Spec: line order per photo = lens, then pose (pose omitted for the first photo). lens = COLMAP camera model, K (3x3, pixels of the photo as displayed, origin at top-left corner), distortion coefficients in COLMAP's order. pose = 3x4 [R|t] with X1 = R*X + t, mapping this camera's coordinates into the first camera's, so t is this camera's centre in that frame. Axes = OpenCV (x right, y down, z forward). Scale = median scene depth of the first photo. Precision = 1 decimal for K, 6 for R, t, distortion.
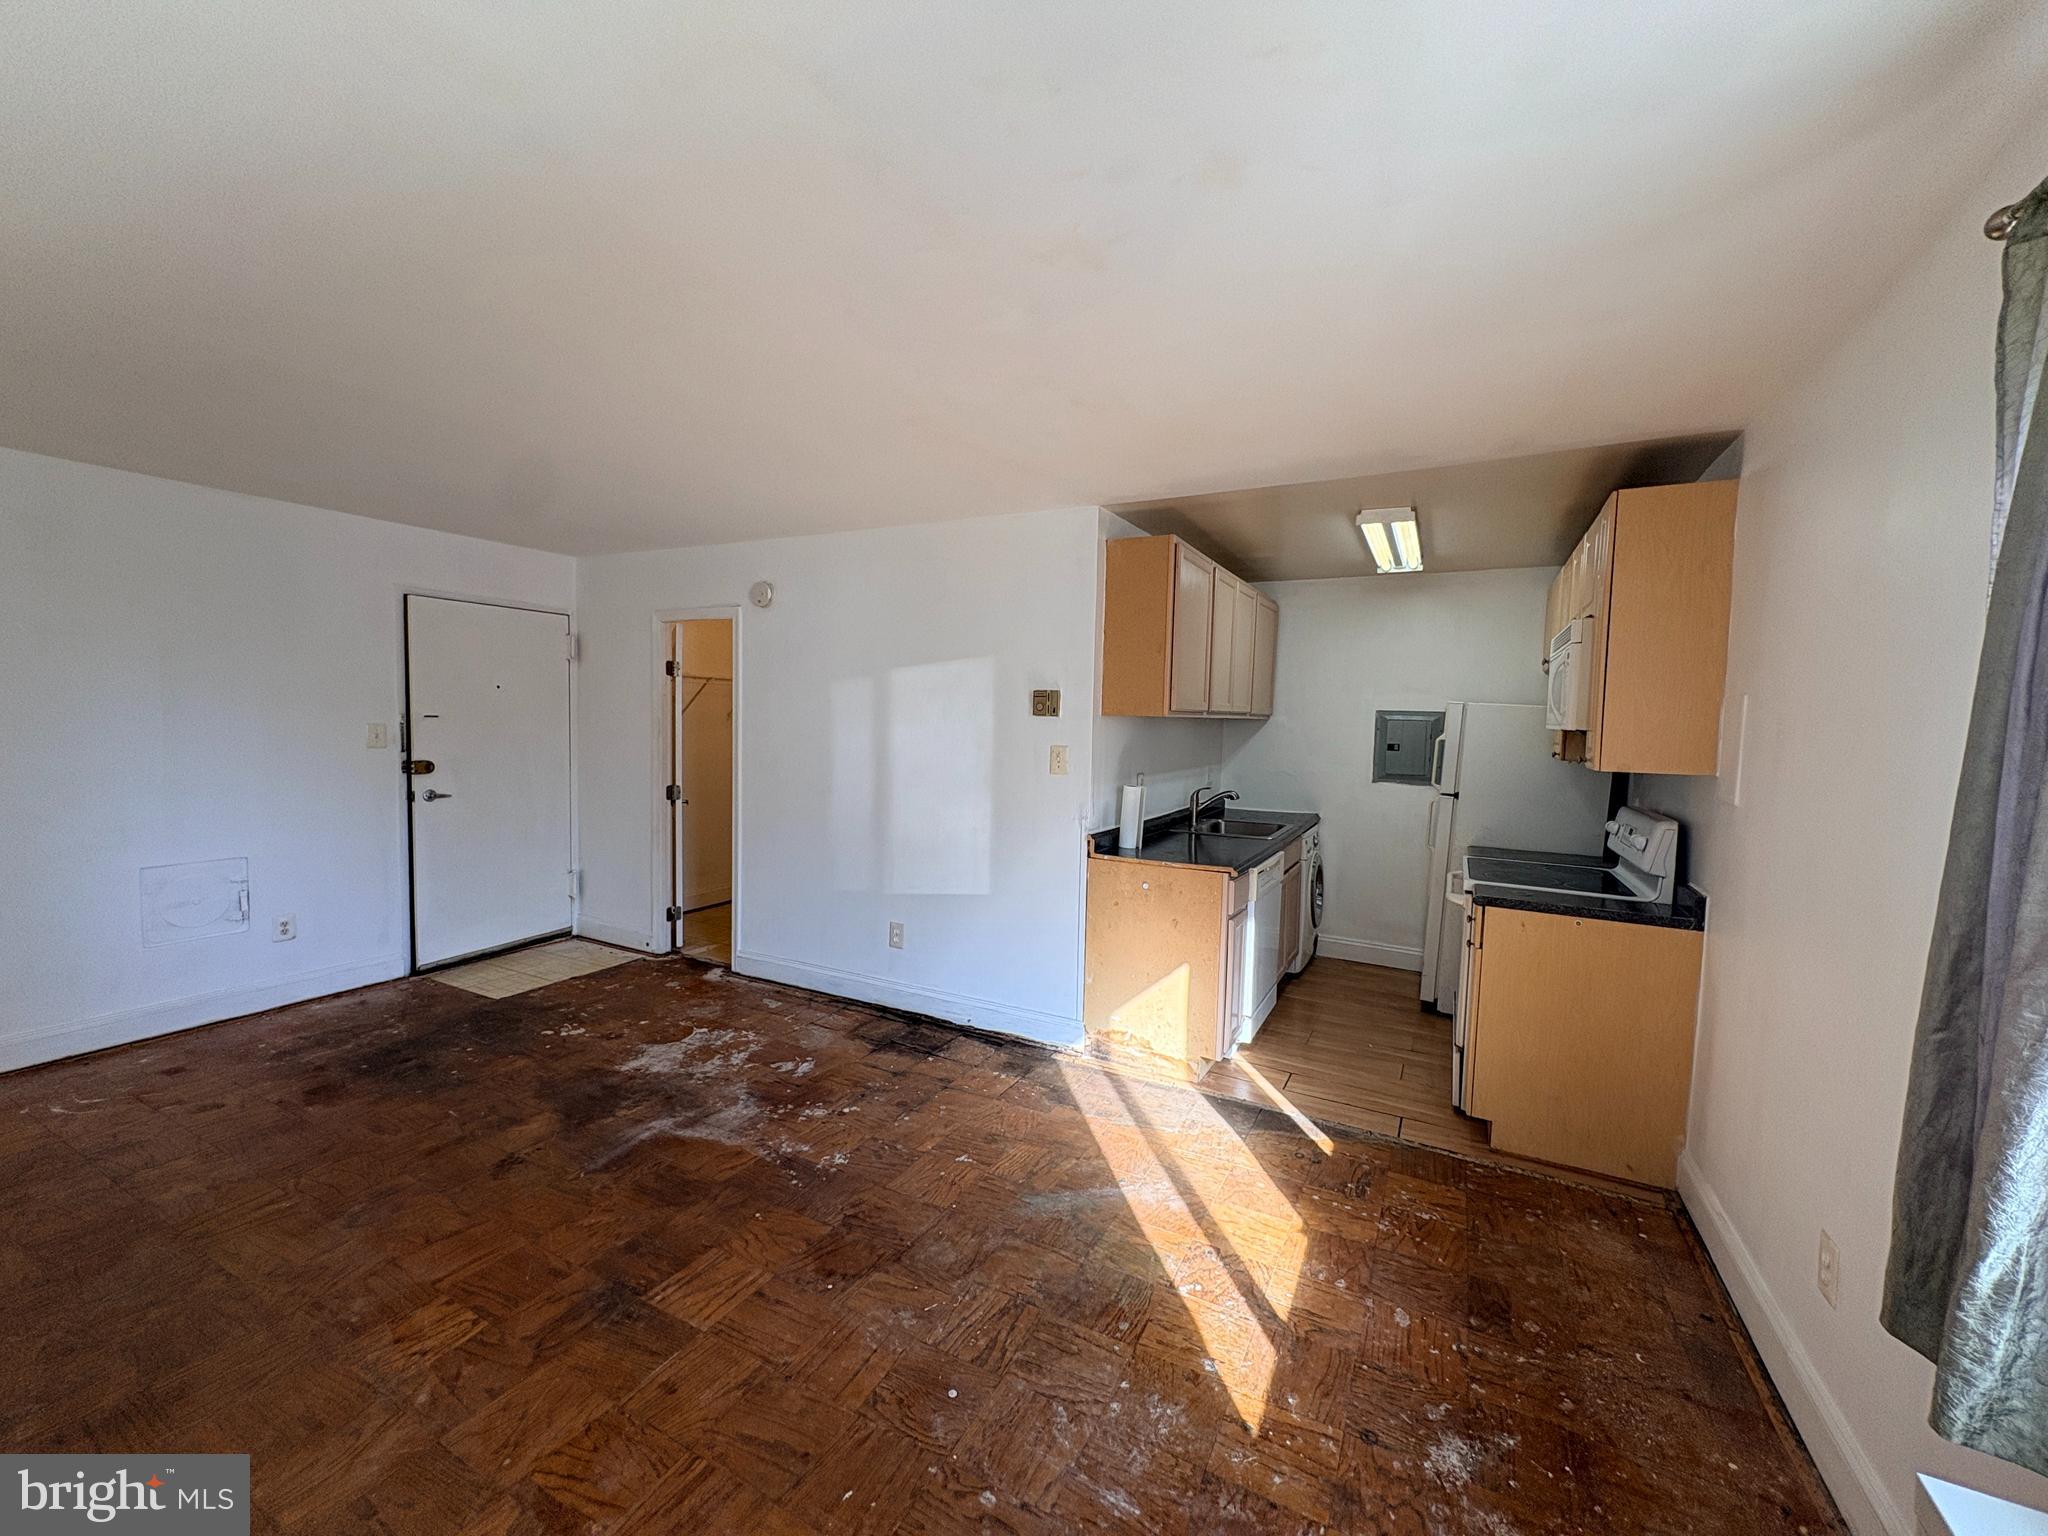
lens RADIAL K [[815.7, 0, 1023.9], [0, 815.7, 763.3], [0, 0, 1]] dist [0.000029, 0.000006]
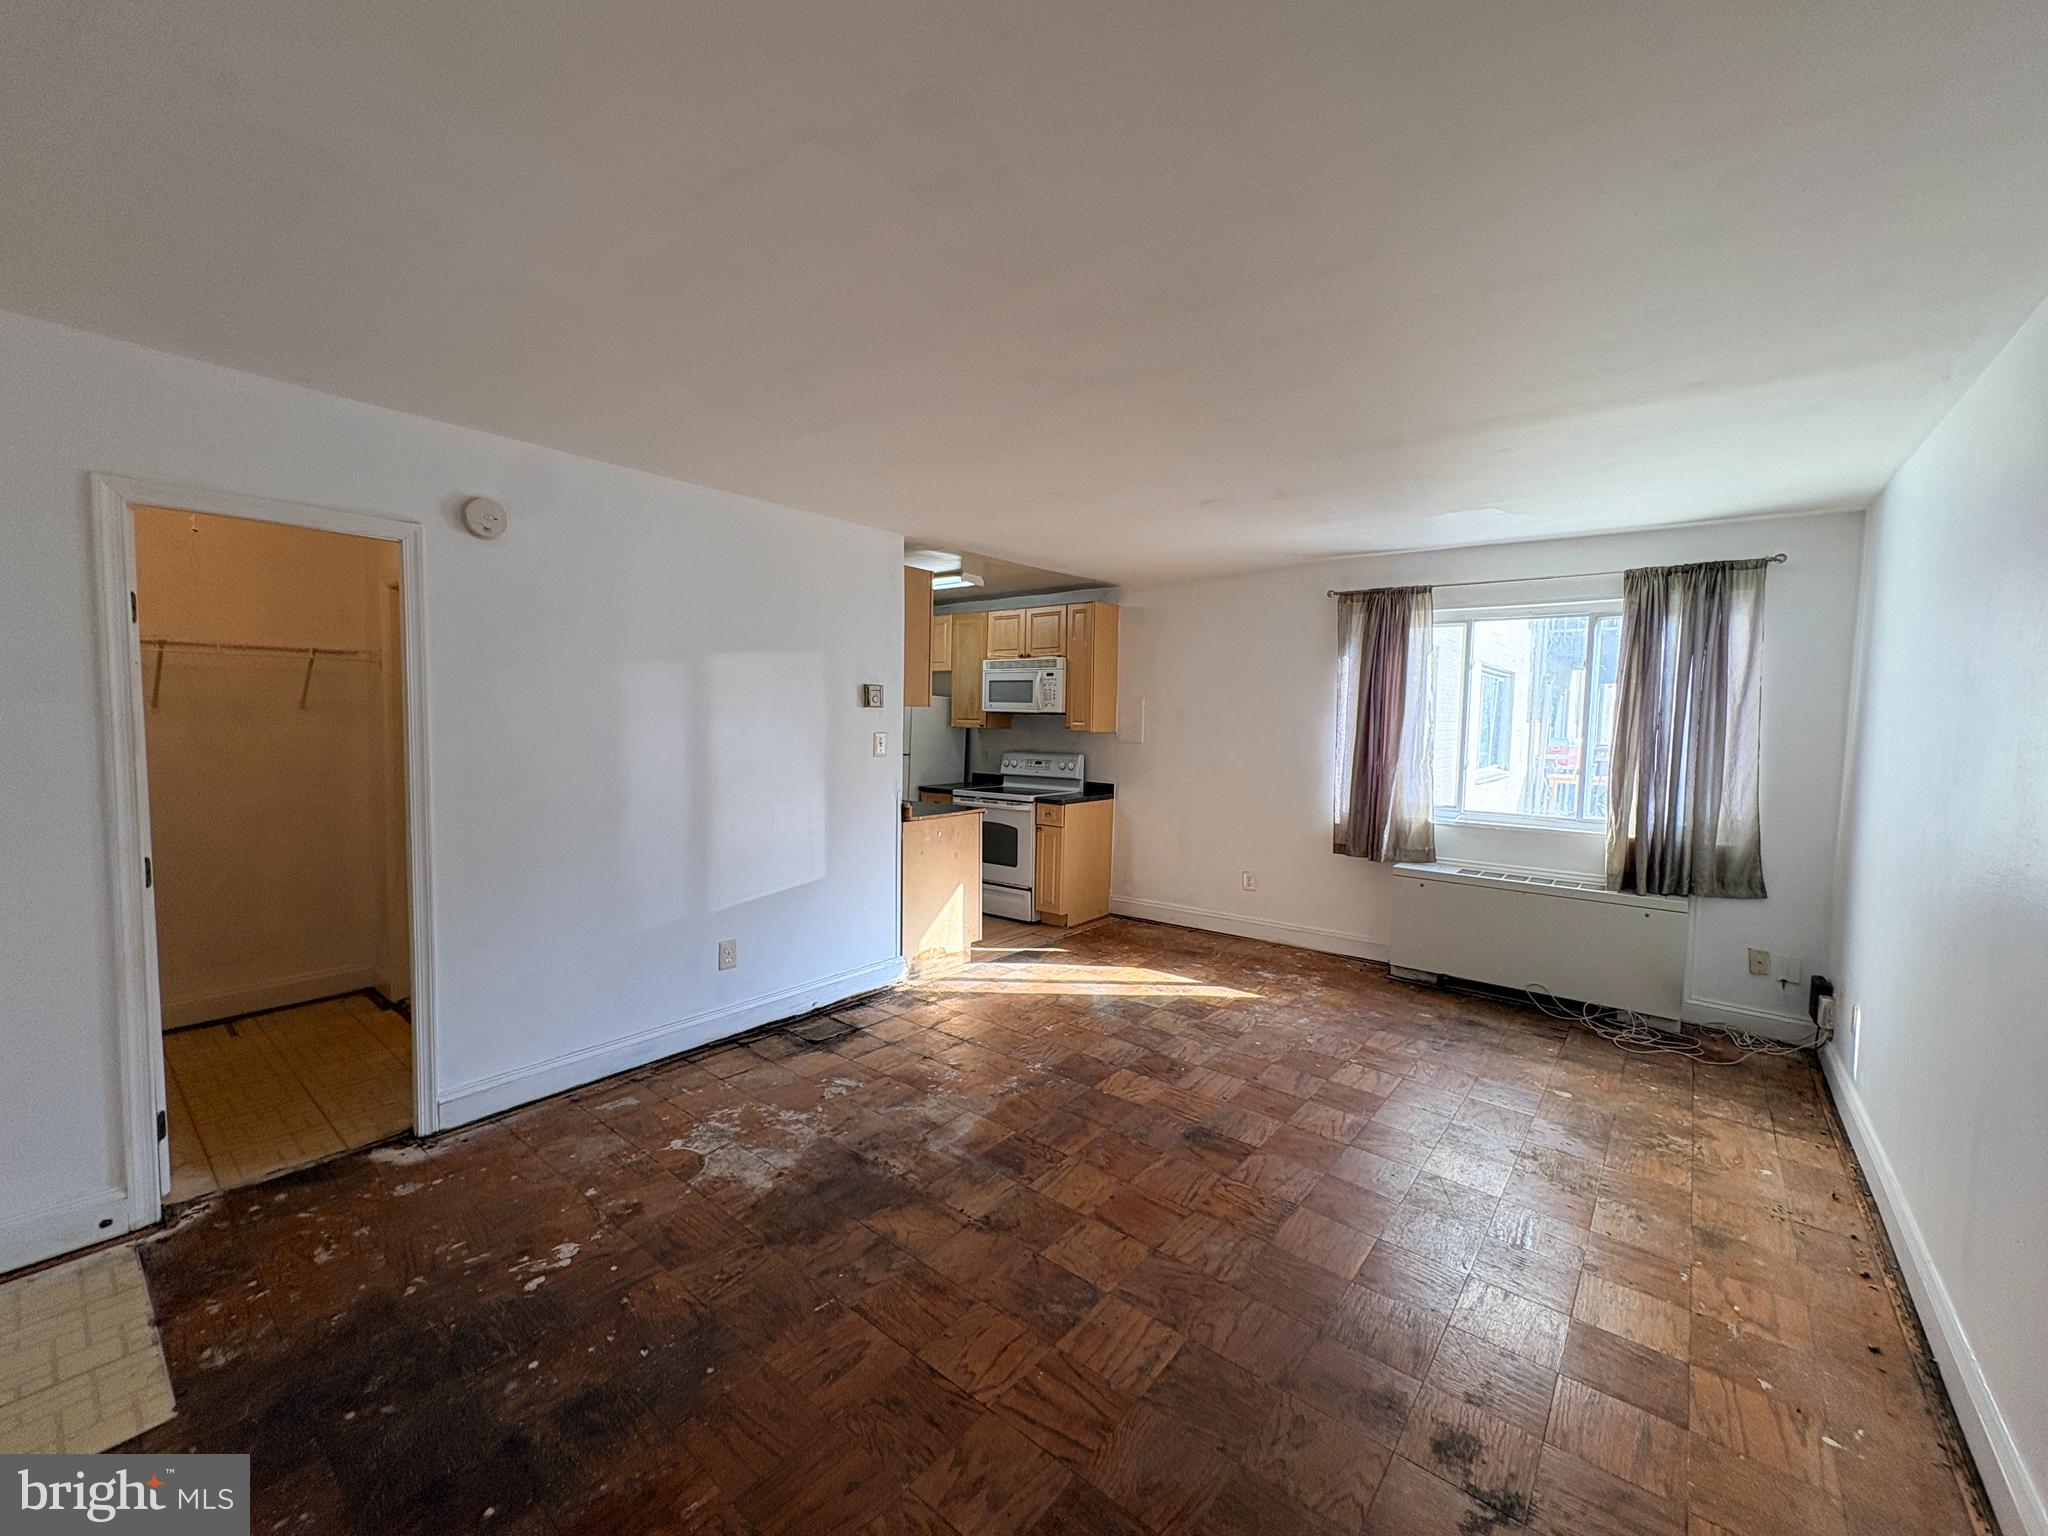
lens RADIAL K [[815.7, 0, 1027.7], [0, 815.7, 770.6], [0, 0, 1]] dist [0.000029, 0.000006]
pose [[0.194743, -0.089619, 0.976751, -1.072629], [0.041637, 0.995675, 0.083054, -0.056054], [-0.979970, 0.024494, 0.197633, 0.568161]]
